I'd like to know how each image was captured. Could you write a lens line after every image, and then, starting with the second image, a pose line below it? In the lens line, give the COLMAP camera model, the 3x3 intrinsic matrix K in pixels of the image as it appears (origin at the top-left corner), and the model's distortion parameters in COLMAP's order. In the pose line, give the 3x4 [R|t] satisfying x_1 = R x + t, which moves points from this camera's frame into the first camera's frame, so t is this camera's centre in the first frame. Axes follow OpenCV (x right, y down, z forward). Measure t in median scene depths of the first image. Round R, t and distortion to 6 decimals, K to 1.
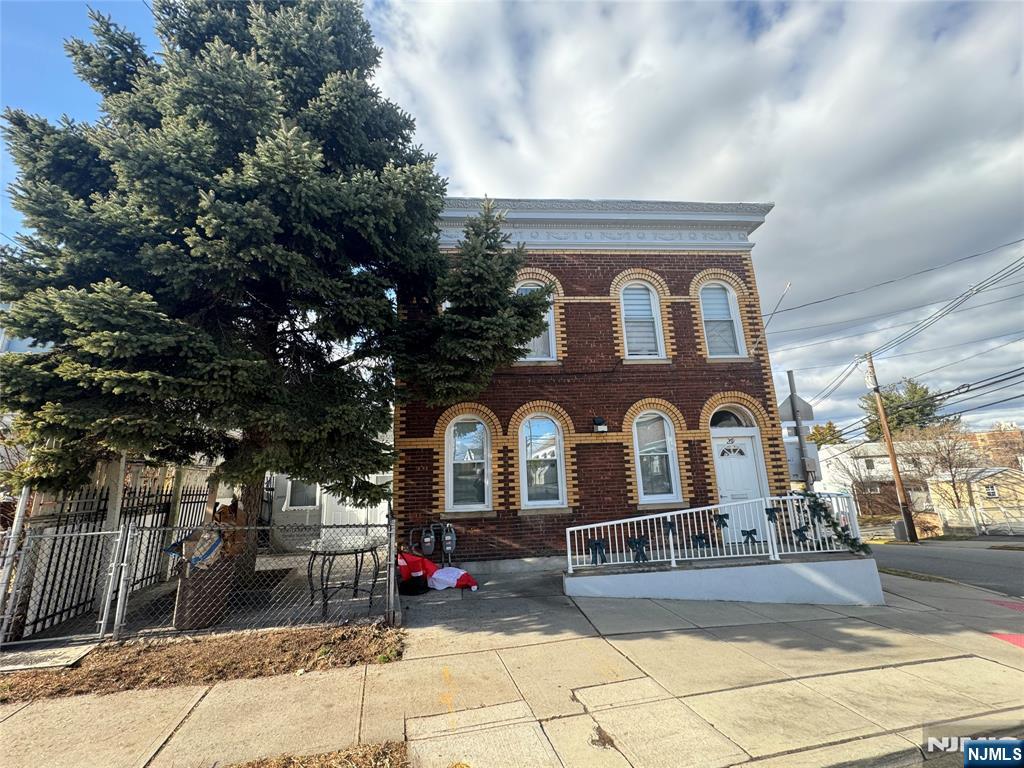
lens RADIAL K [[408.5, 0, 512.0], [0, 408.5, 384.0], [0, 0, 1]] dist [-0.003664, 0.000375]
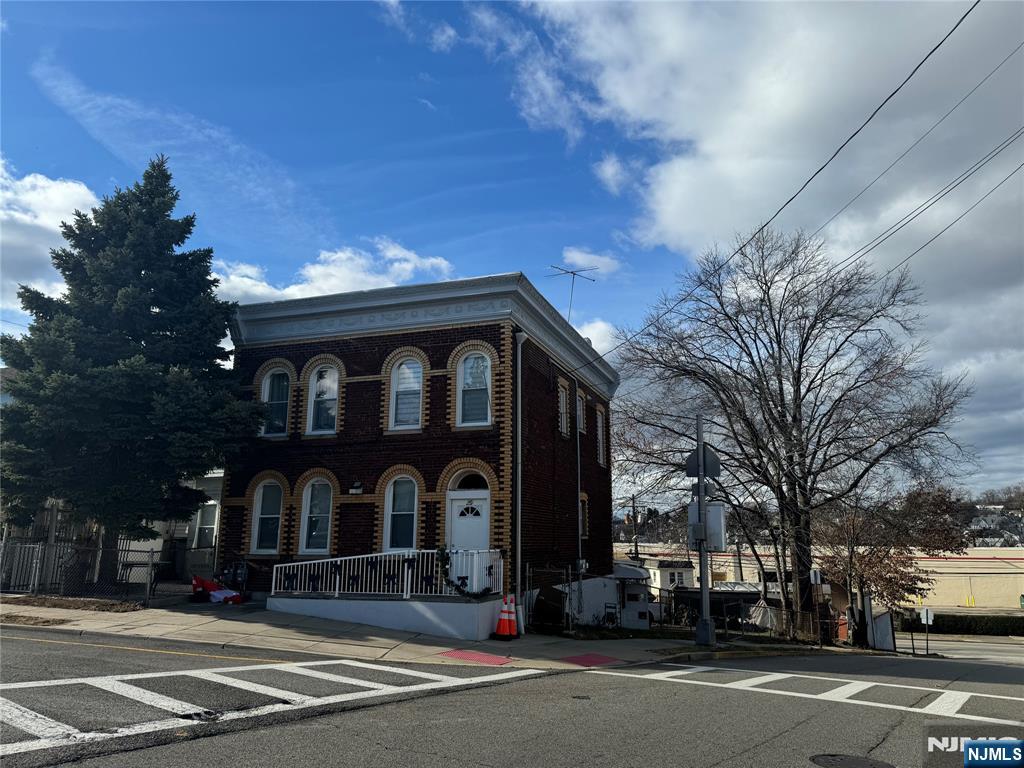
lens RADIAL K [[690.5, 0, 512.0], [0, 690.5, 384.0], [0, 0, 1]] dist [0.088675, -0.143861]
pose [[0.916950, -0.049368, -0.395937, 1.457454], [0.052406, 0.998621, -0.003149, -0.175588], [0.395546, -0.017862, 0.918272, -0.696034]]
